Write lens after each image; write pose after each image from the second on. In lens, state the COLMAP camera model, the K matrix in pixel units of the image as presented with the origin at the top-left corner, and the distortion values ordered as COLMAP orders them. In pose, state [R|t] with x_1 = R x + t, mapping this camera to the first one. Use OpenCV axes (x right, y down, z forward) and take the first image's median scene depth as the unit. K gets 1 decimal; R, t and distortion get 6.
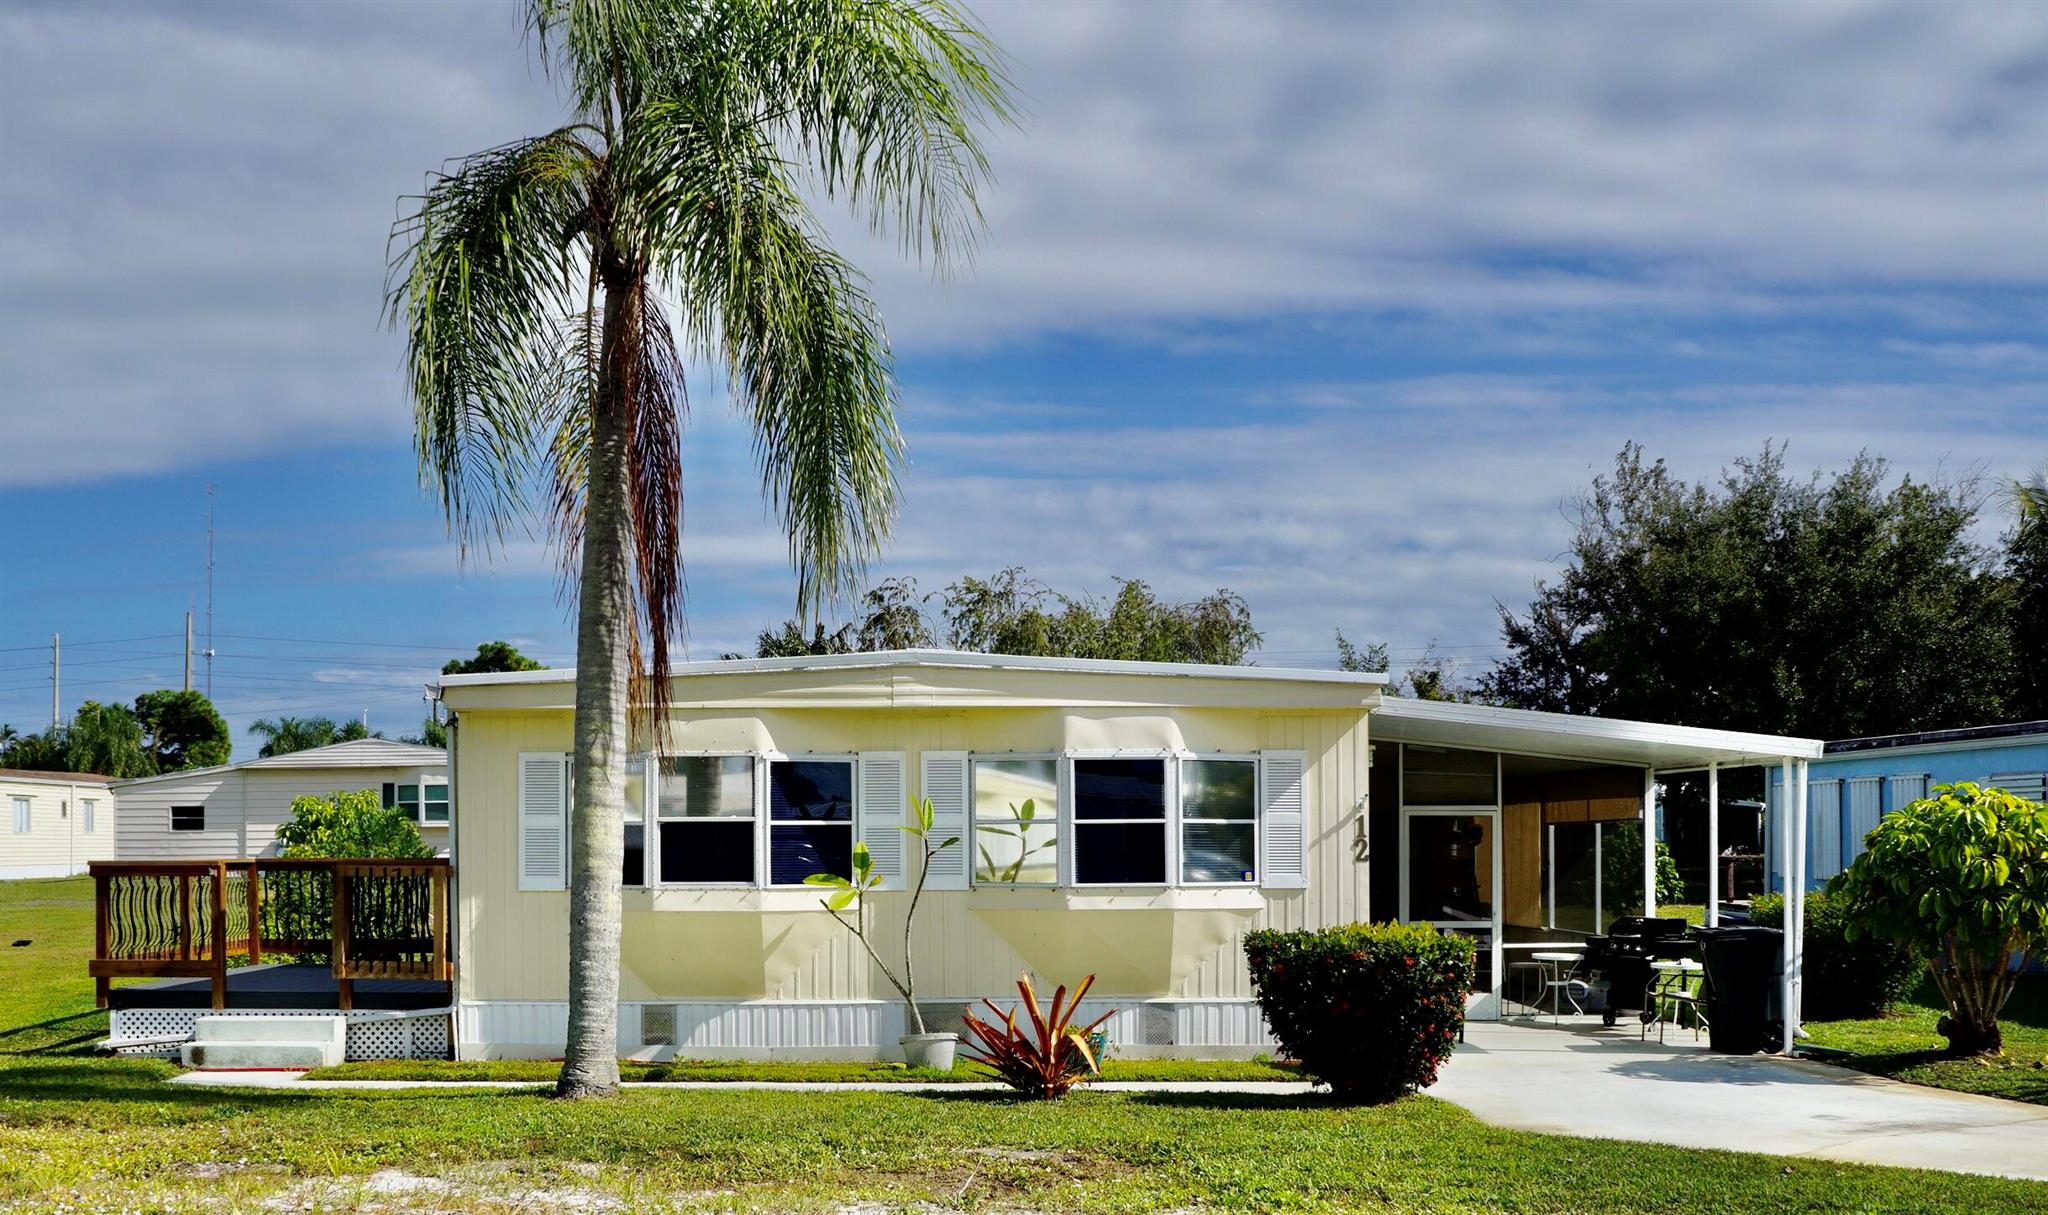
lens RADIAL K [[2054.2, 0, 1020.3], [0, 2054.2, 796.5], [0, 0, 1]] dist [-0.293210, 0.496105]
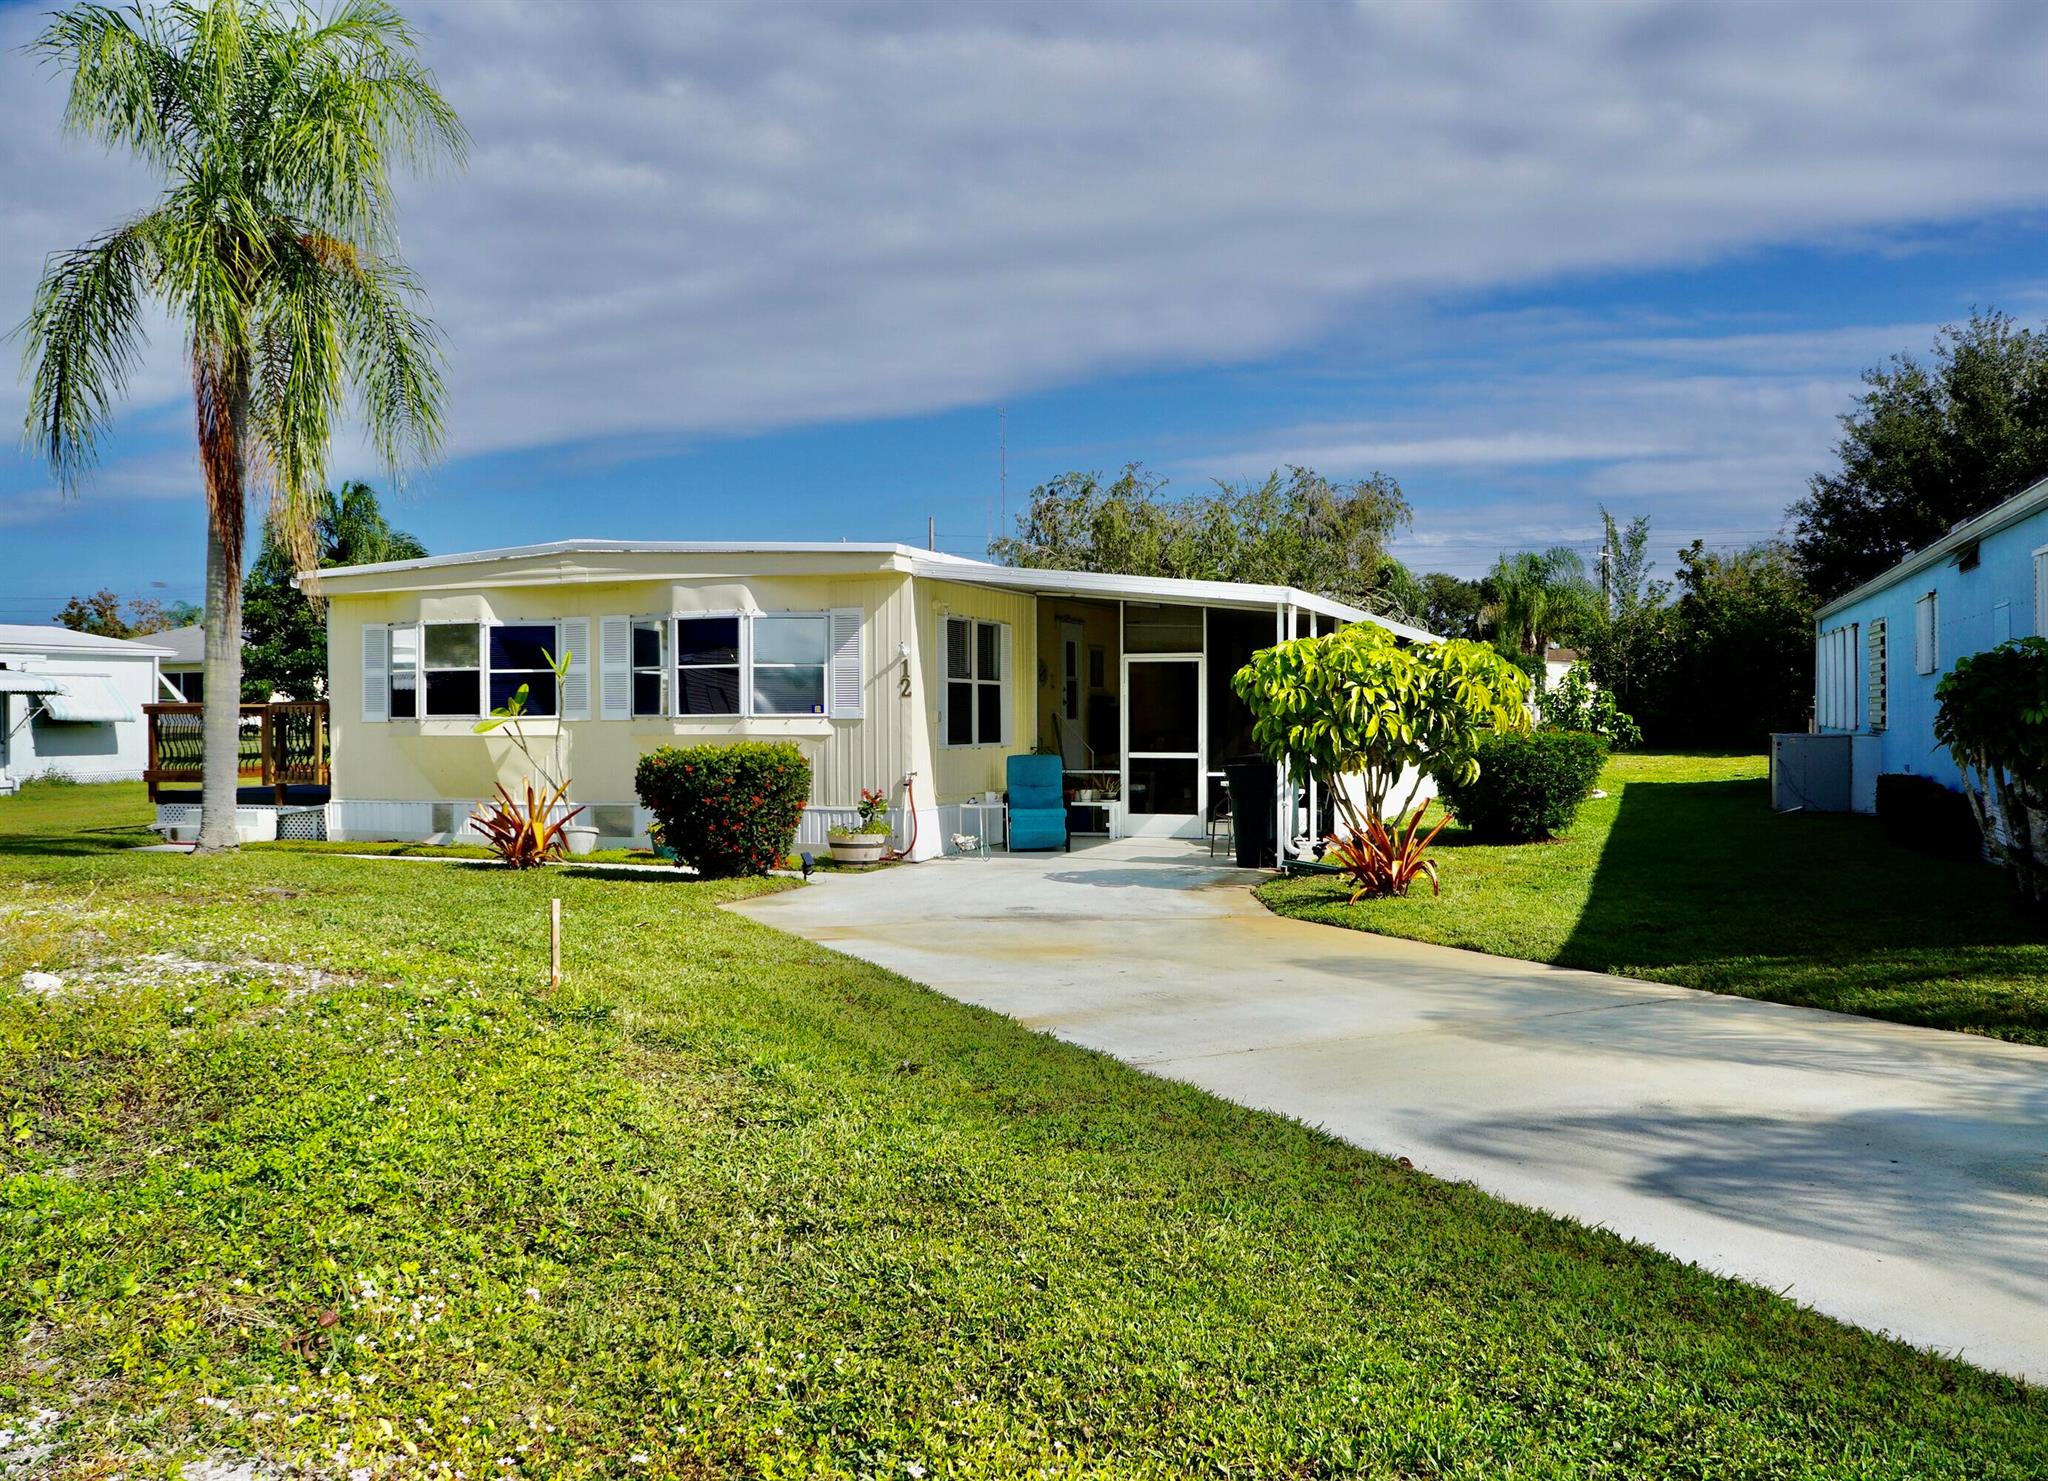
lens RADIAL K [[1772.5, 0, 1203.0], [0, 1772.5, 735.7], [0, 0, 1]] dist [-0.195638, 0.107492]
pose [[0.952629, 0.002368, -0.304126, 0.666965], [0.009841, 0.999206, 0.038607, 0.015945], [0.303976, -0.039771, 0.951849, 0.046223]]
